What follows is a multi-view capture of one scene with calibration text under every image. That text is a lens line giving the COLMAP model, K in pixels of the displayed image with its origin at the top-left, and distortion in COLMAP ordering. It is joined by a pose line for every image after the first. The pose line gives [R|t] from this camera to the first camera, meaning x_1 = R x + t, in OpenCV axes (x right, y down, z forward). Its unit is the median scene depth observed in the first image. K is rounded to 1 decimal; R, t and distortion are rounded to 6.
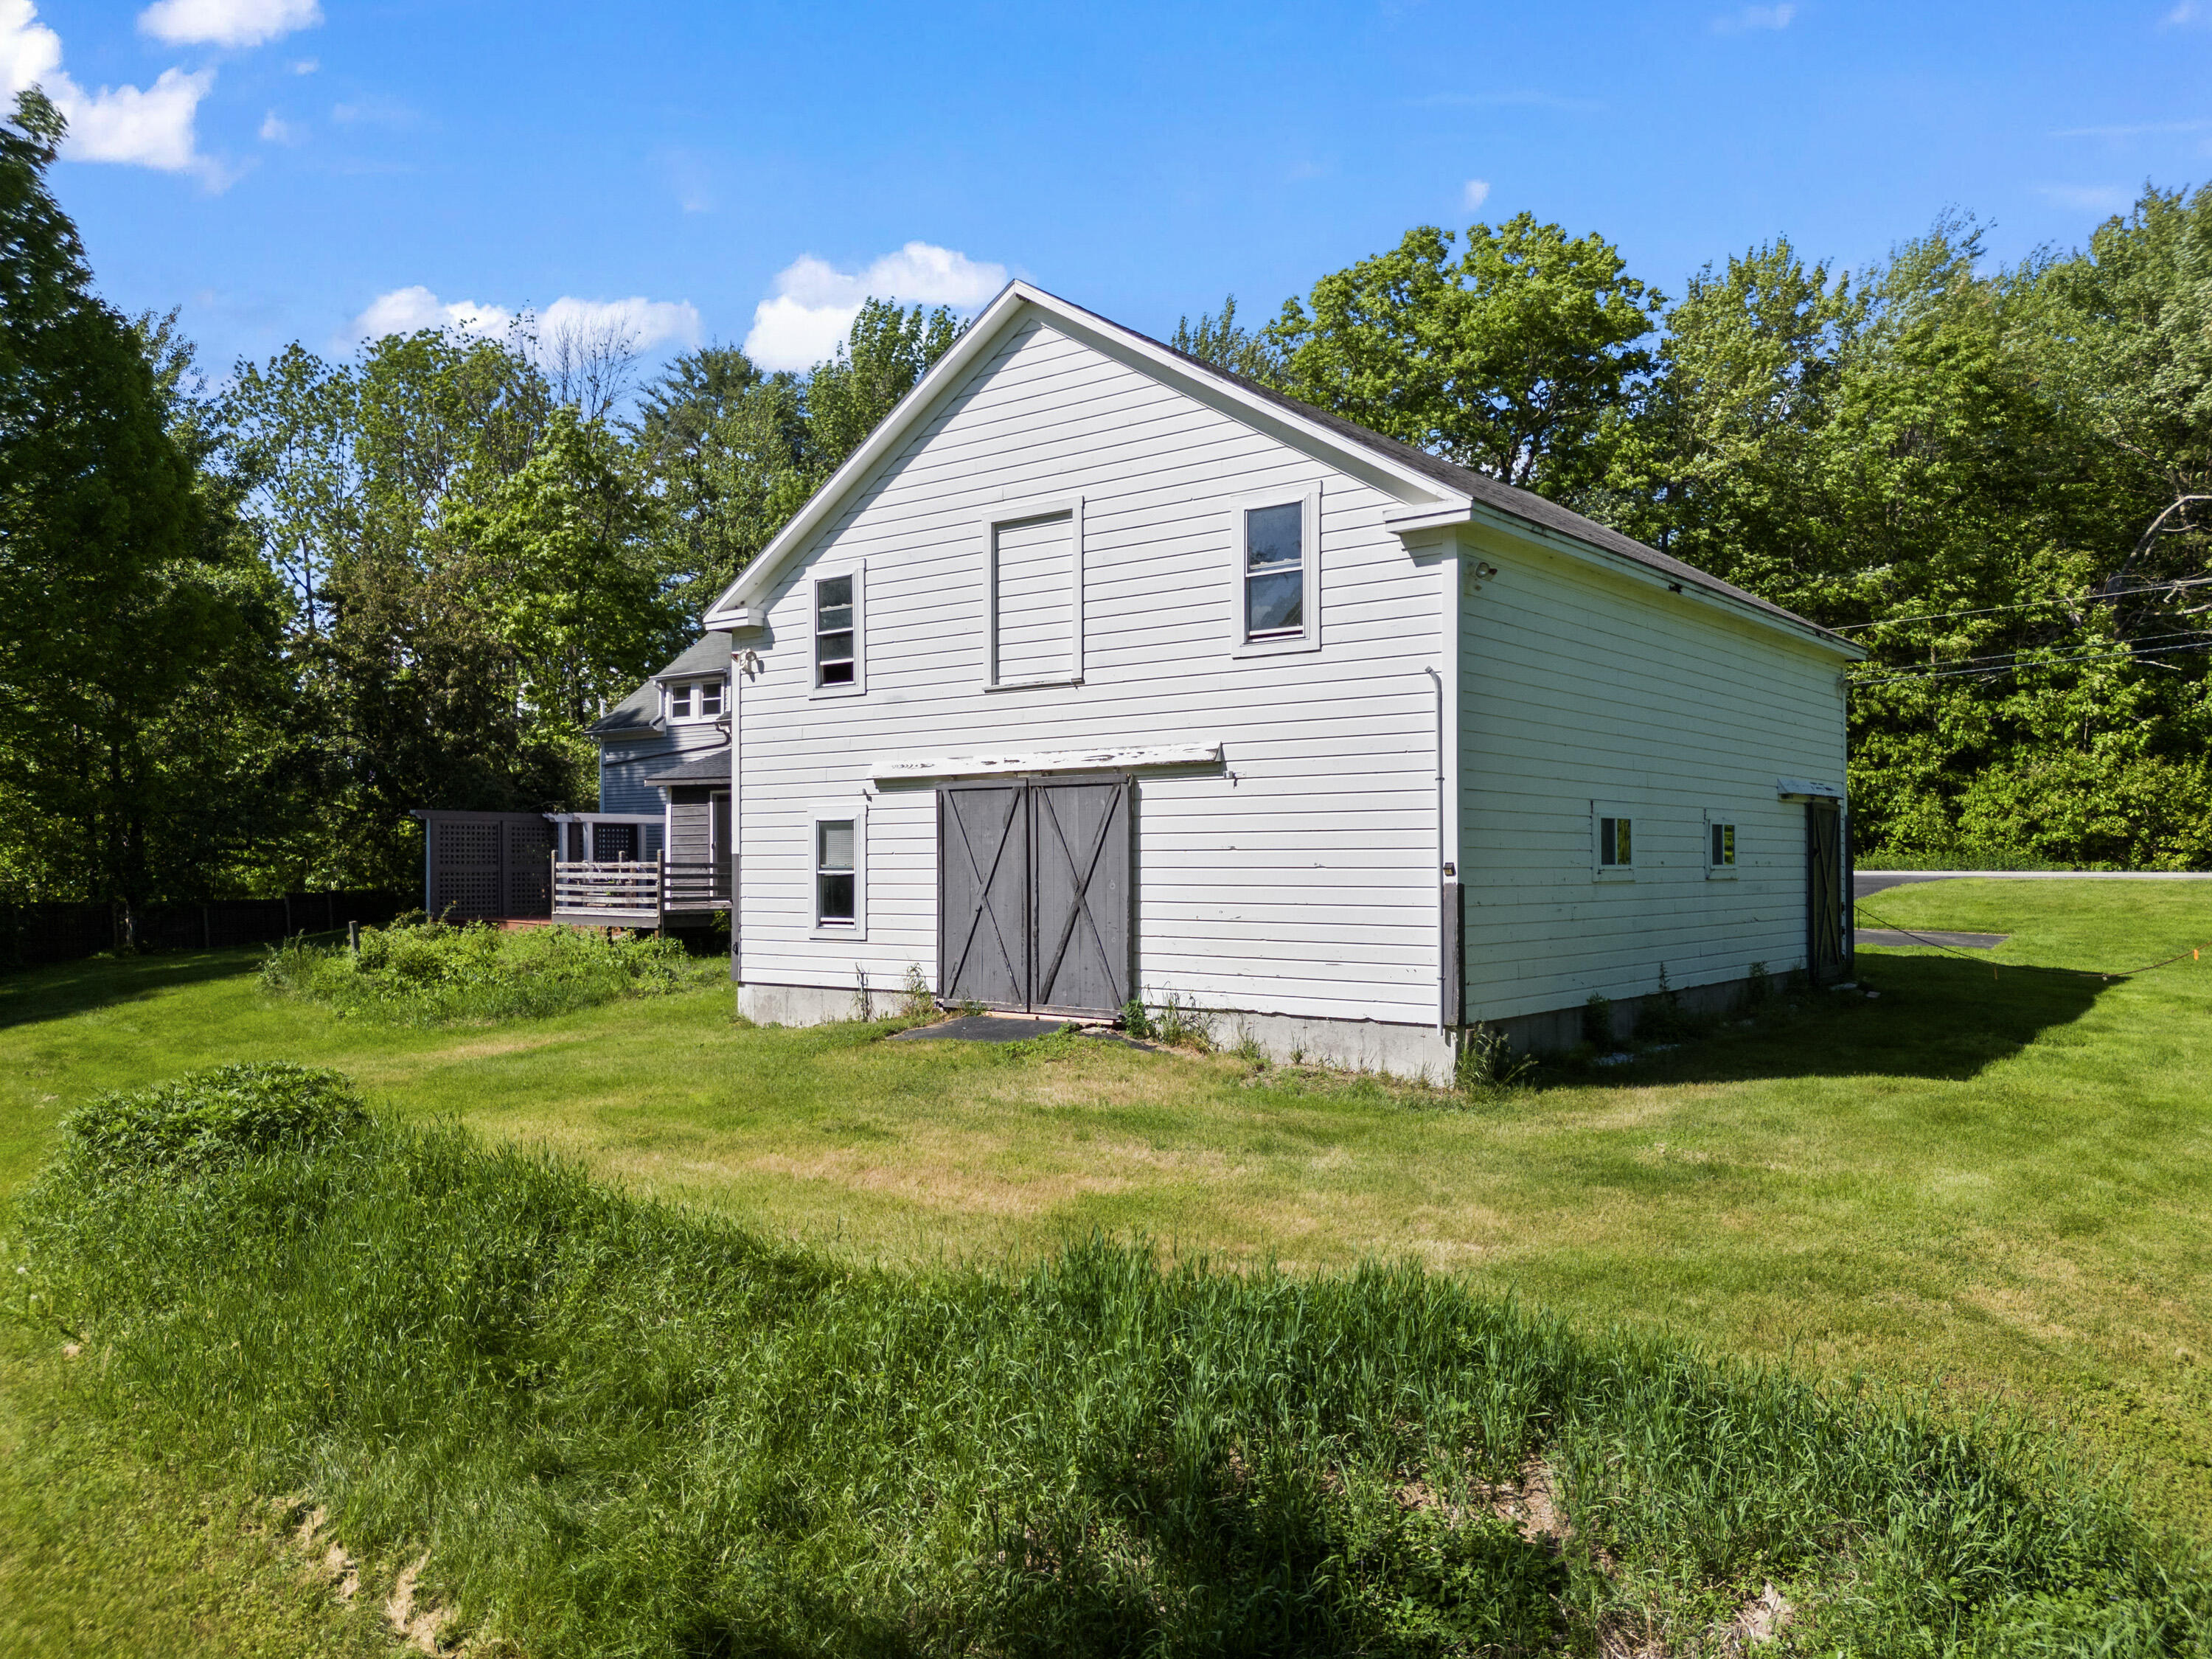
lens RADIAL K [[1637.8, 0, 1089.0], [0, 1637.8, 845.5], [0, 0, 1]] dist [0.072326, -0.079963]
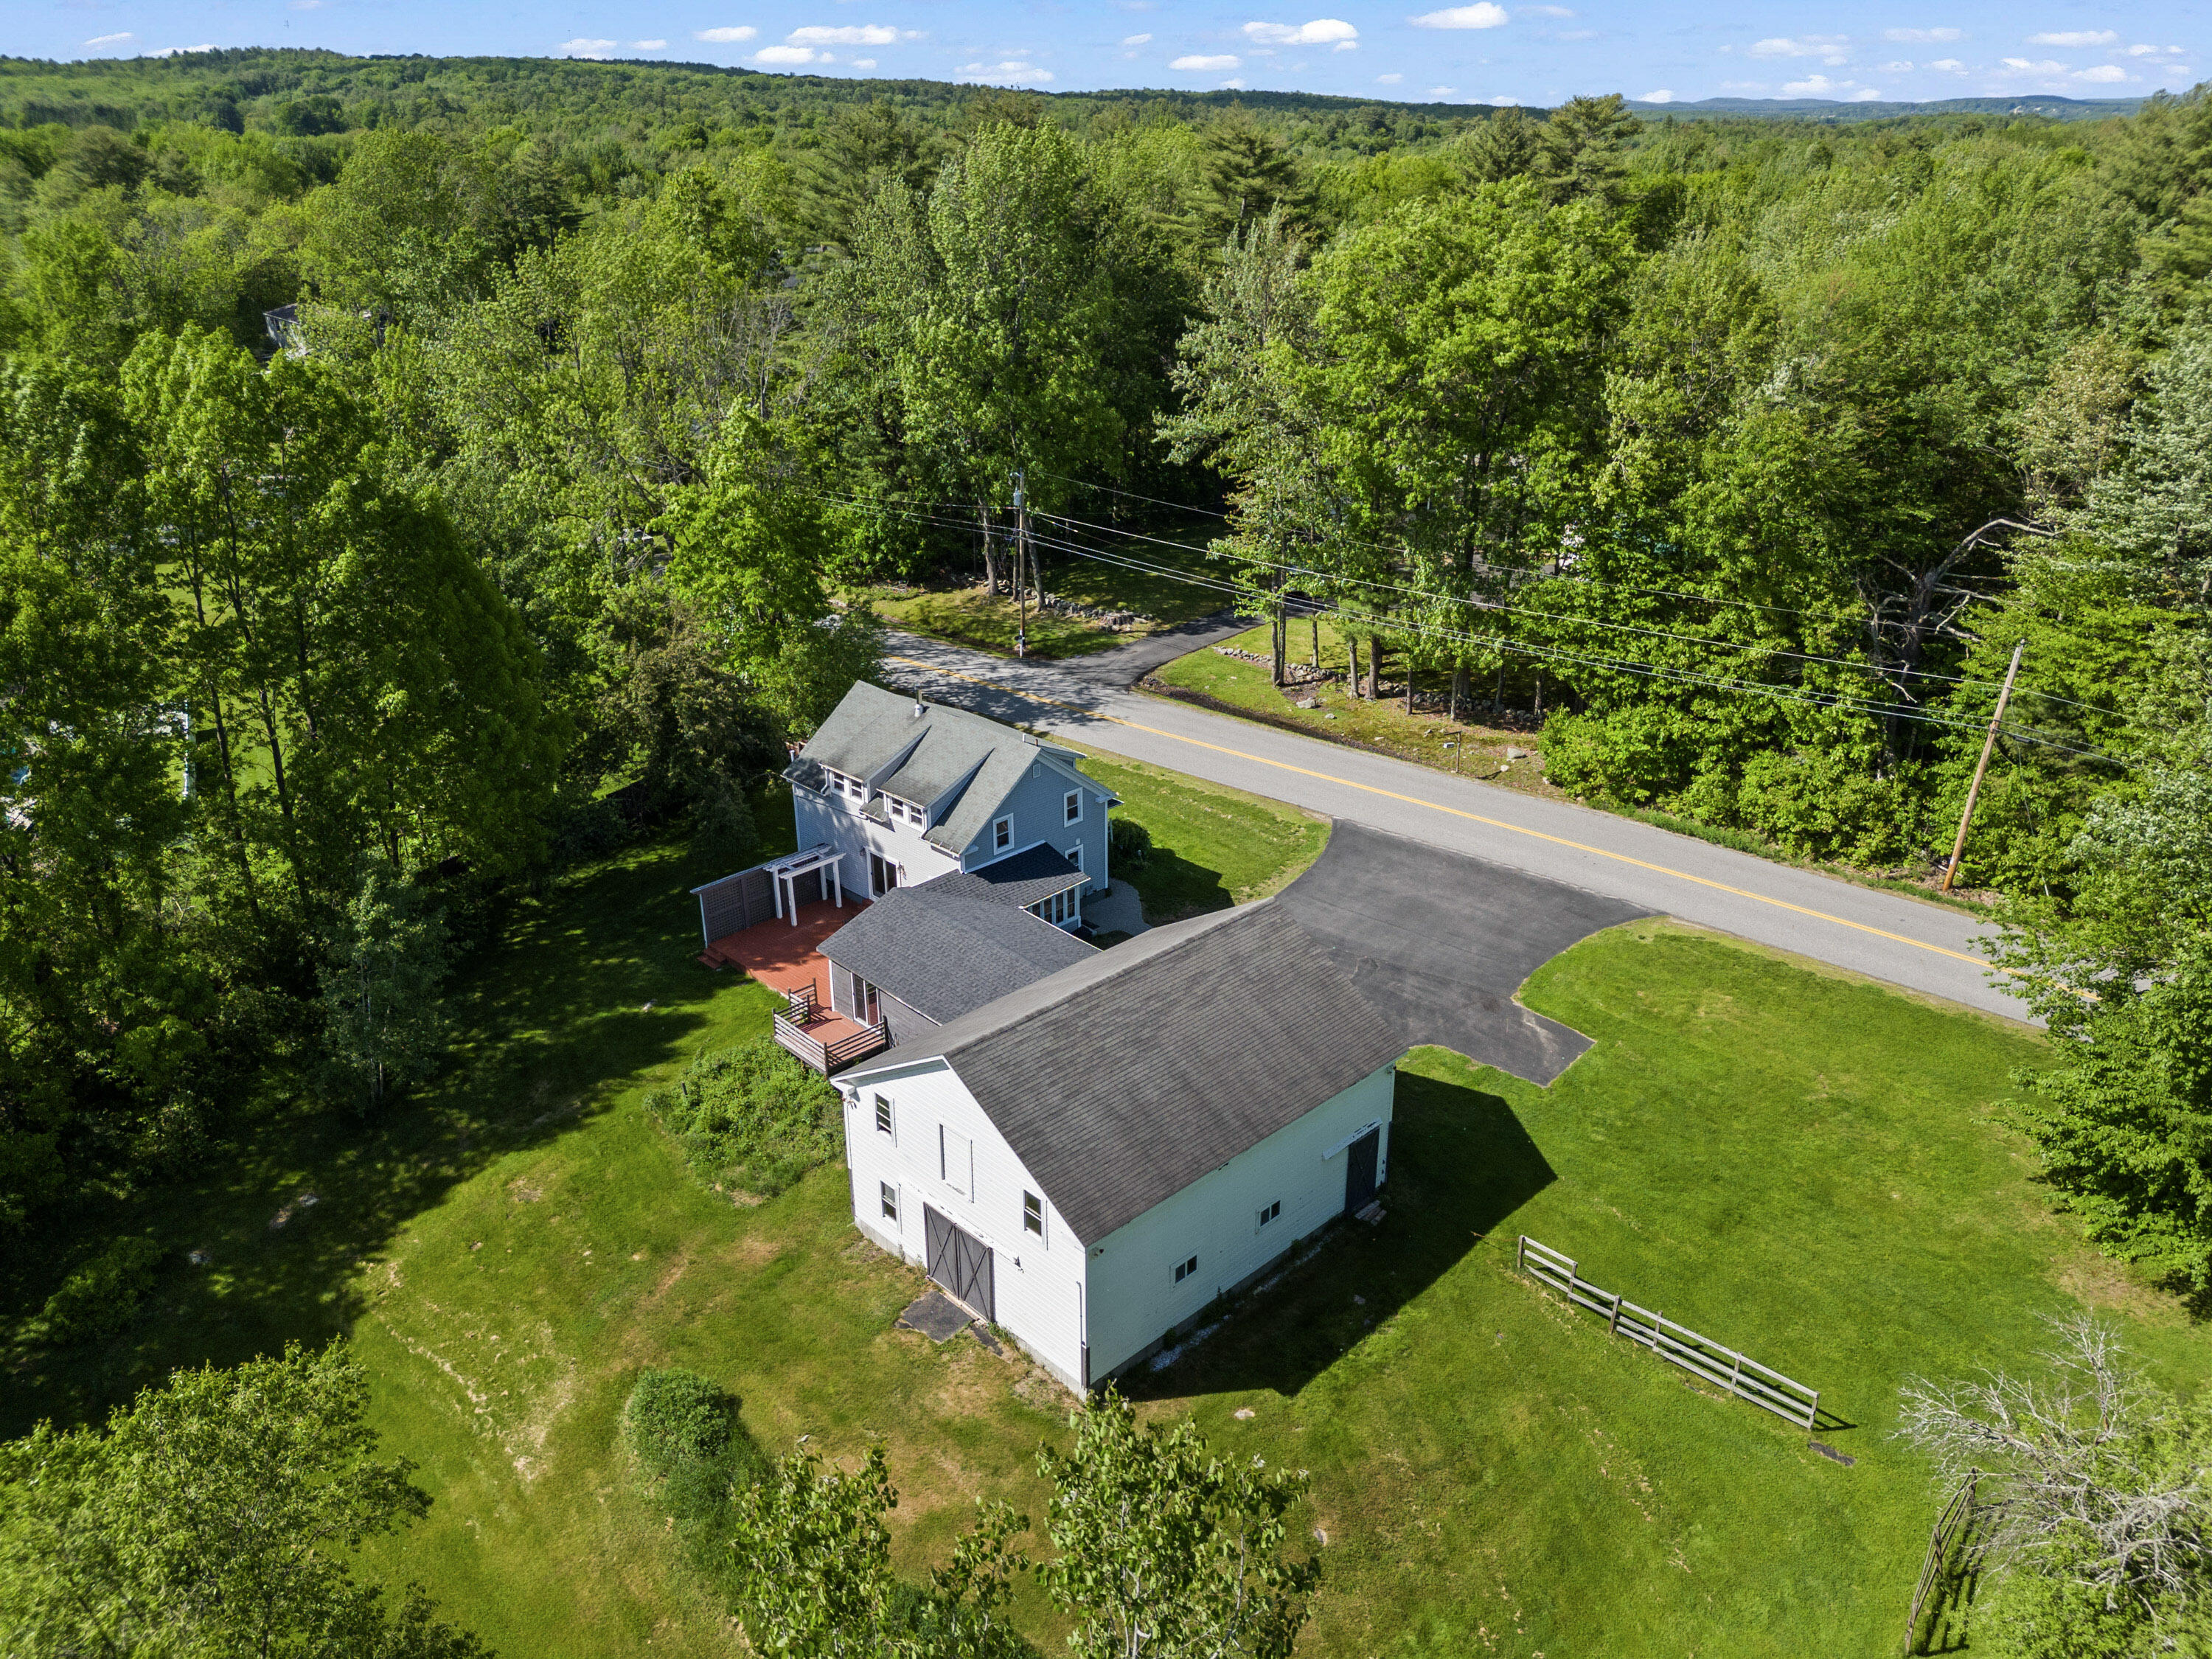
lens RADIAL K [[1637.8, 0, 1090.6], [0, 1637.8, 812.6], [0, 0, 1]] dist [0.072326, -0.079963]
pose [[0.991839, 0.045481, -0.119106, 0.397164], [0.005969, 0.916619, 0.399719, -1.467107], [0.127355, -0.397167, 0.908867, -0.913457]]
